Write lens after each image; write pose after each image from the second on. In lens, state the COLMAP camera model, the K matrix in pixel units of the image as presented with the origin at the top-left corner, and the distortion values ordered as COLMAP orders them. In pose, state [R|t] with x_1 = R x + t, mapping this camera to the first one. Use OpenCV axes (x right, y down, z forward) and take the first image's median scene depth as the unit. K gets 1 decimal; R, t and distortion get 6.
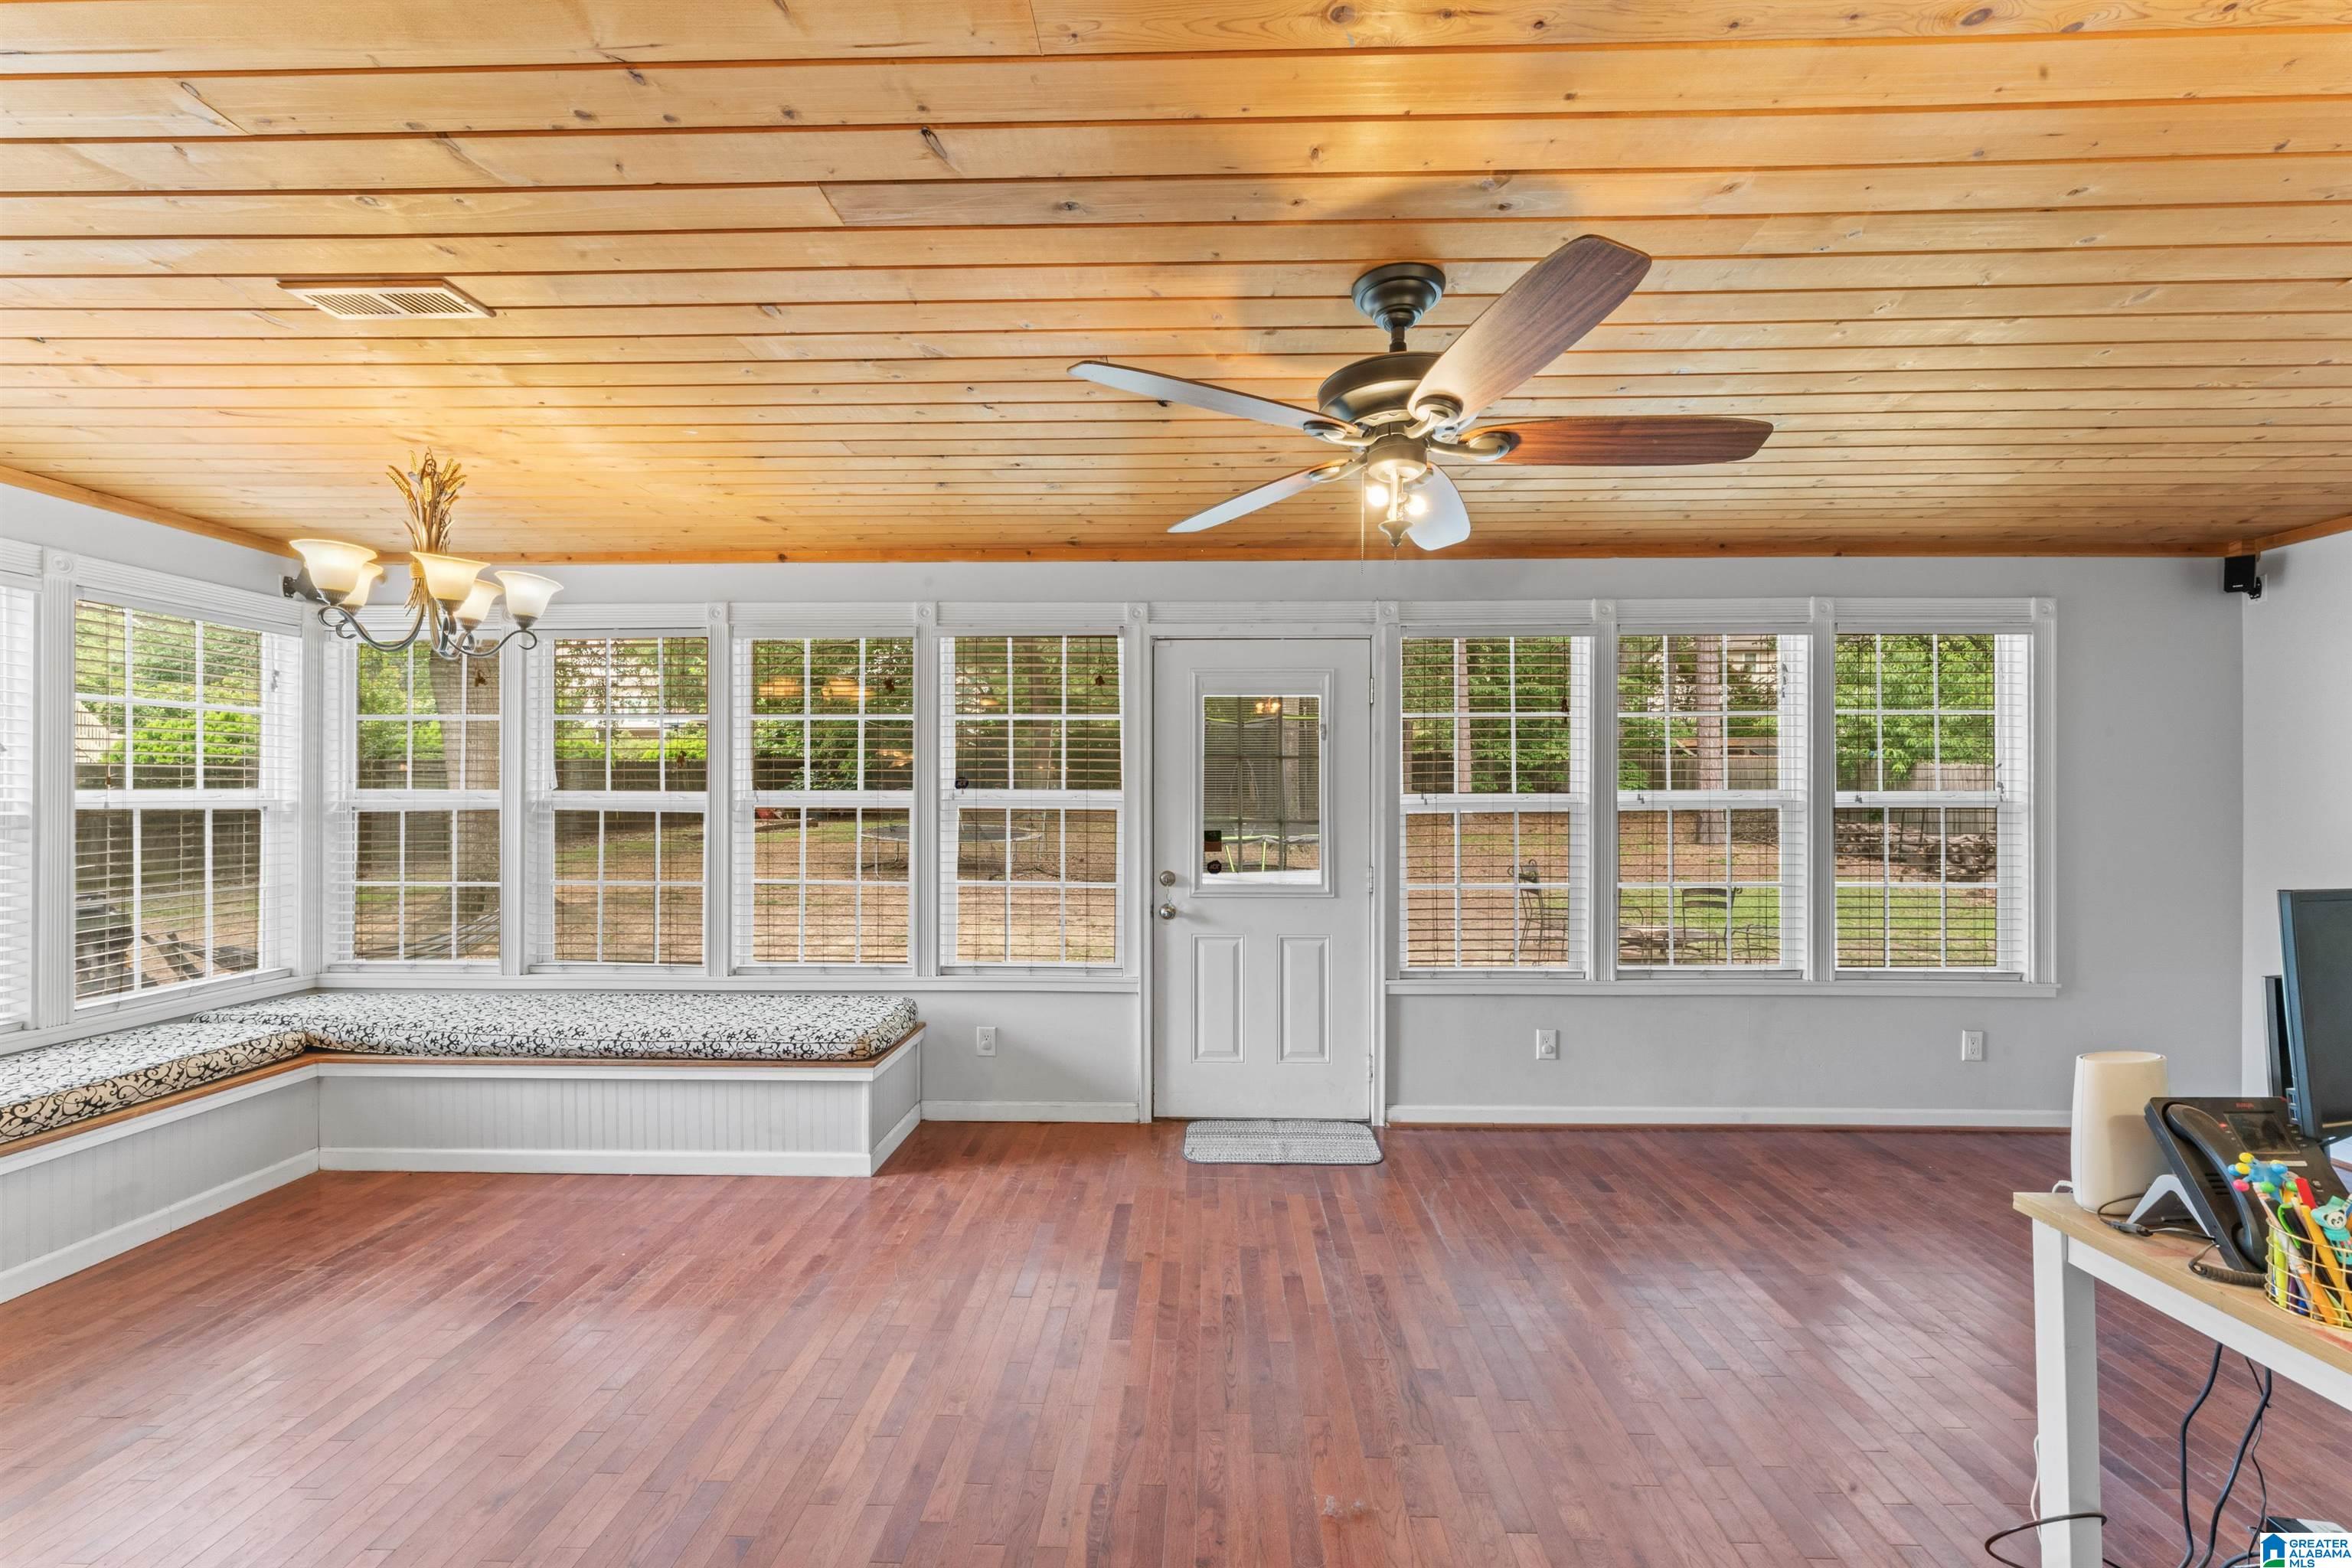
lens RADIAL K [[949.2, 0, 1190.5], [0, 949.2, 792.2], [0, 0, 1]] dist [-0.001619, -0.000263]
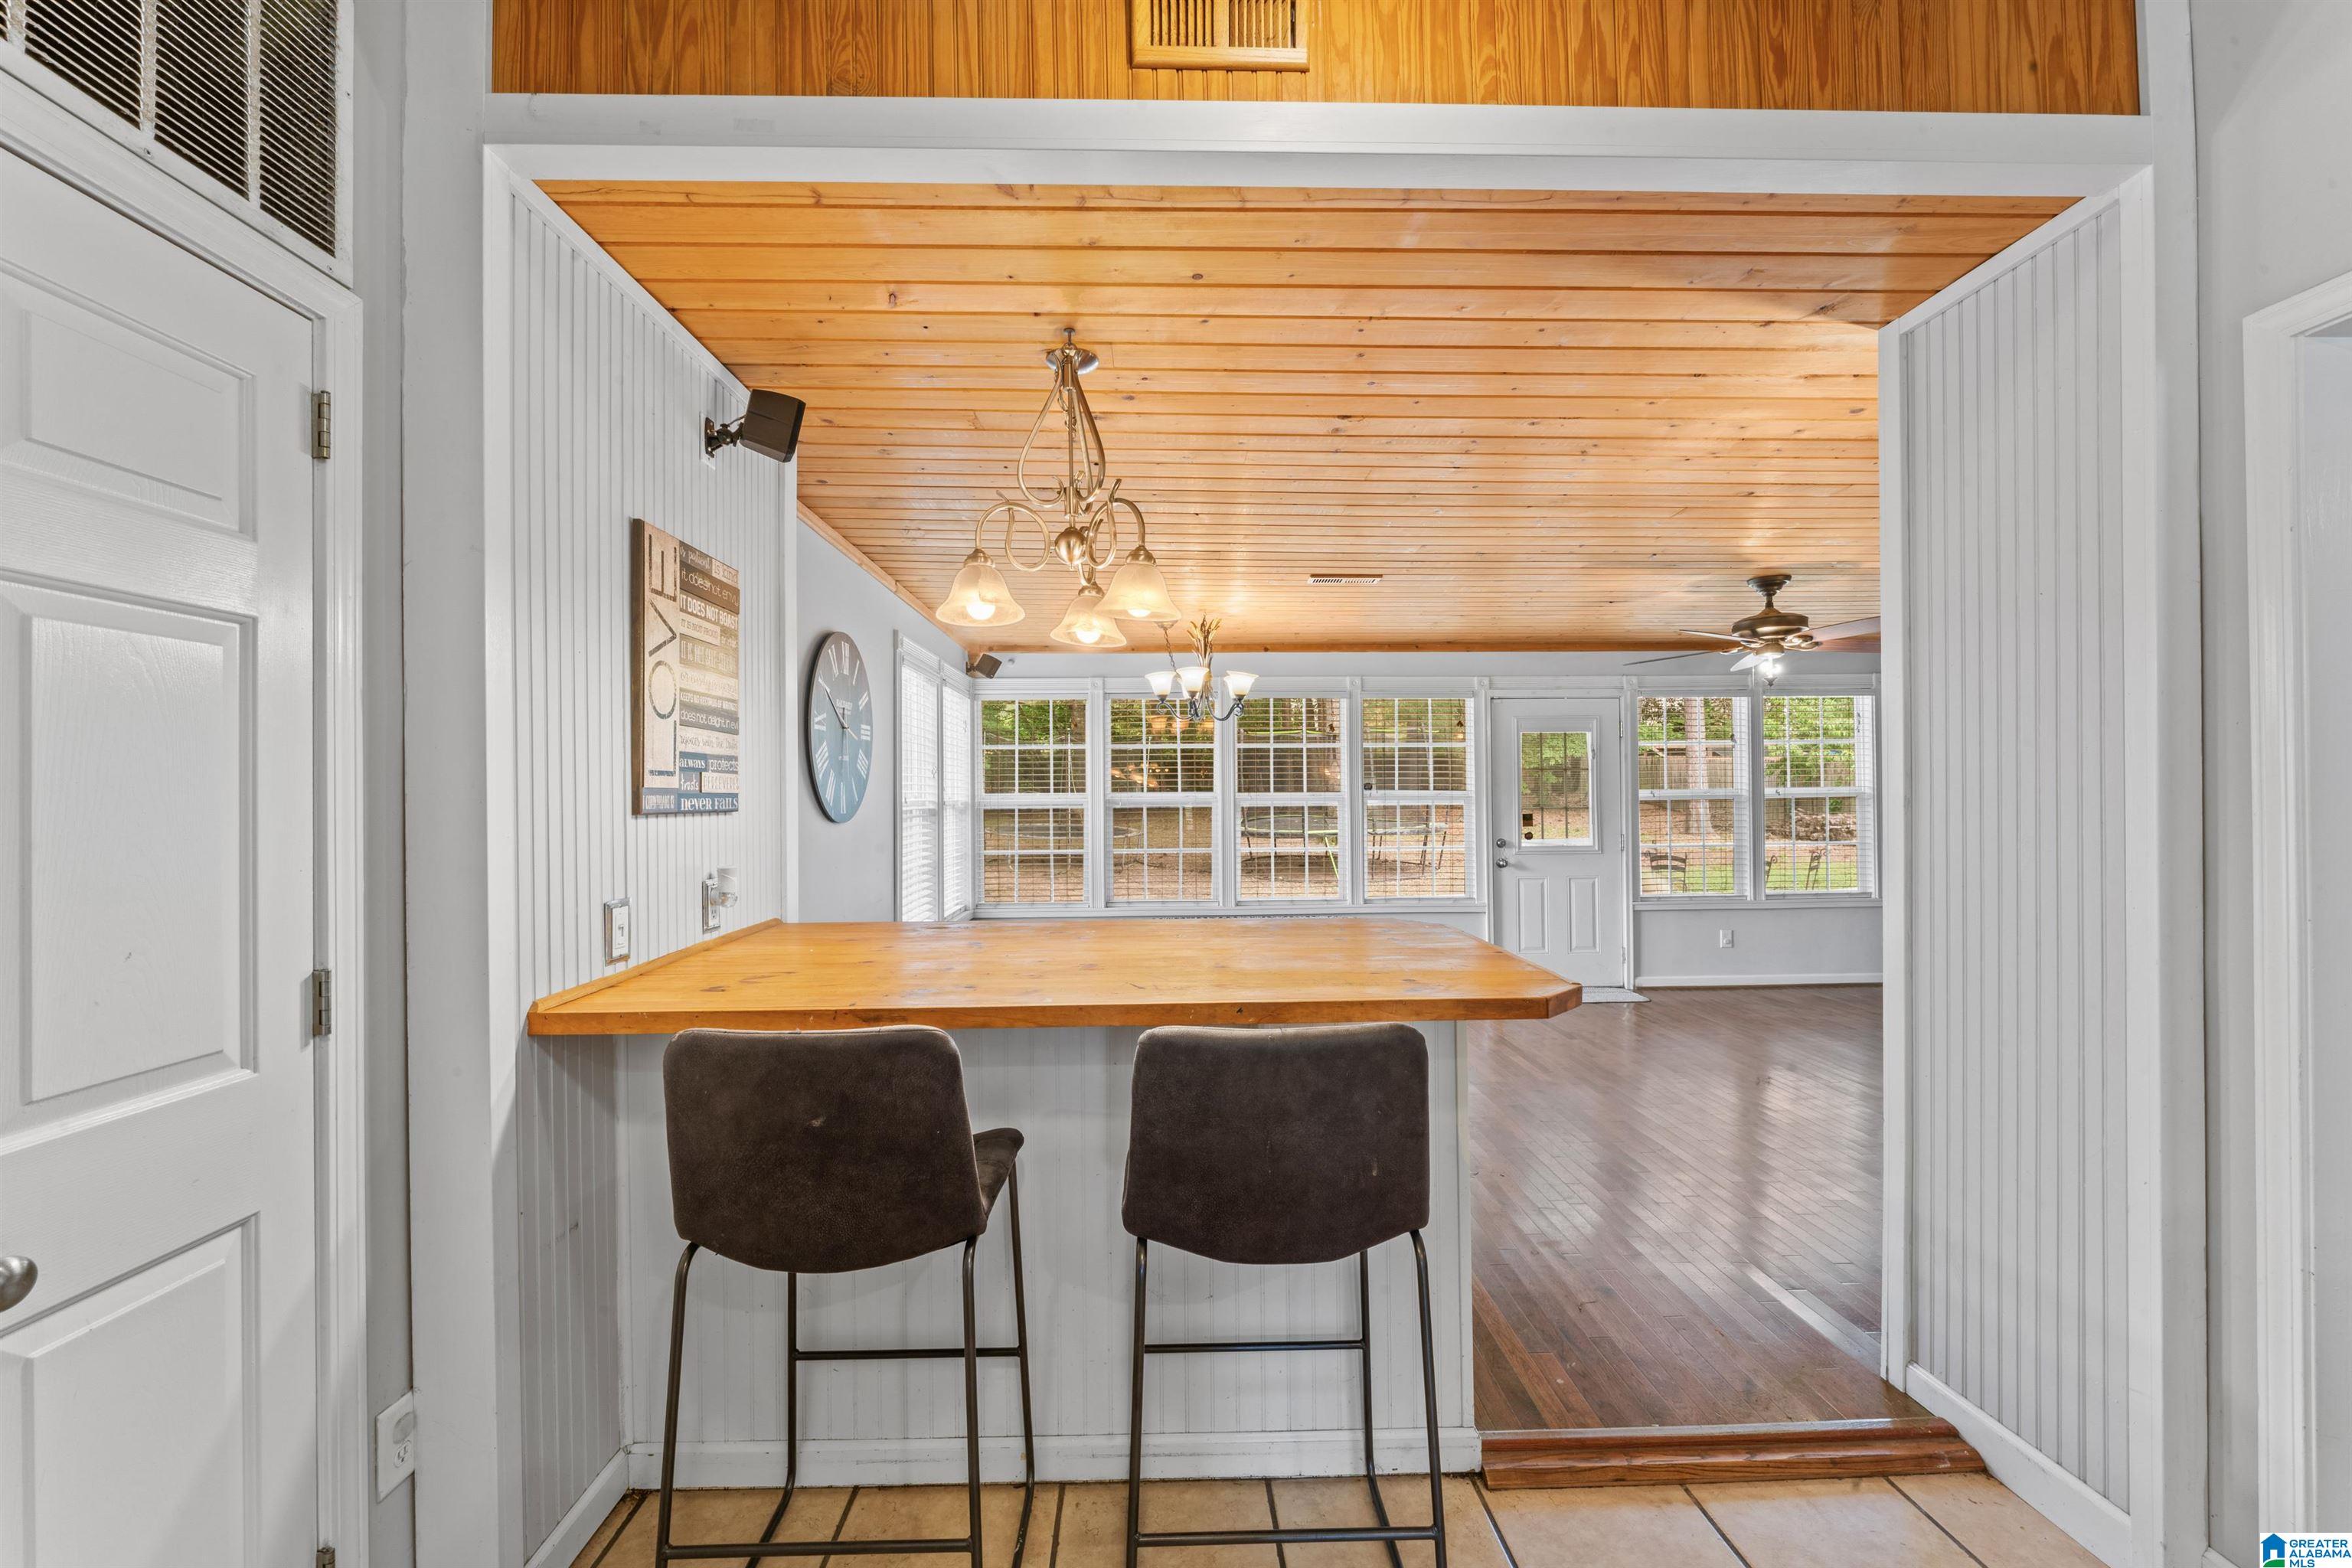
lens RADIAL K [[958.1, 0, 1179.5], [0, 958.1, 790.5], [0, 0, 1]] dist [0.000964, -0.000018]
pose [[0.998815, -0.009563, 0.047725, -0.671646], [0.009694, 0.999950, -0.002518, -0.002769], [-0.047698, 0.002978, 0.998857, -0.651732]]
